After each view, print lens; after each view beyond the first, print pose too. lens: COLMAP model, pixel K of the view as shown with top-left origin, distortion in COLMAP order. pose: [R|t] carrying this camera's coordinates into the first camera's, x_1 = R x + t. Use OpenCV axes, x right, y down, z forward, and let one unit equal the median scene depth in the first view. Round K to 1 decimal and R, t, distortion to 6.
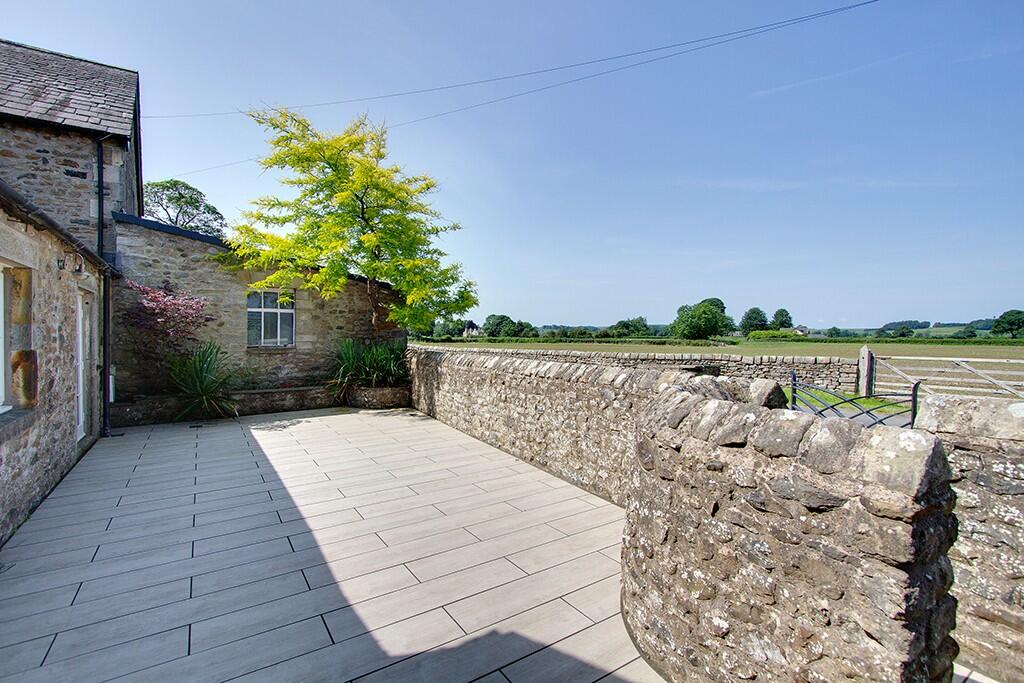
lens RADIAL K [[477.5, 0, 512.0], [0, 477.5, 341.5], [0, 0, 1]] dist [-0.027995, 0.000048]
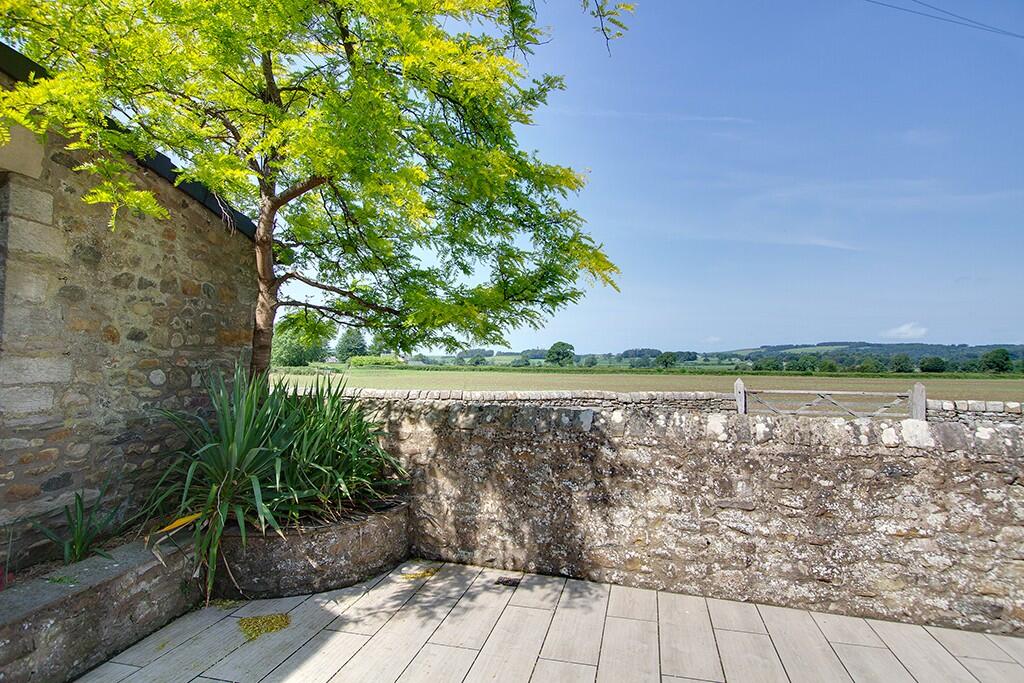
lens RADIAL K [[599.0, 0, 512.0], [0, 599.0, 341.5], [0, 0, 1]] dist [-0.036751, 0.001264]
pose [[0.718396, 0.036347, 0.694684, -0.853936], [-0.005403, 0.998895, -0.046677, -0.017067], [-0.695613, 0.029779, 0.717799, 1.071185]]
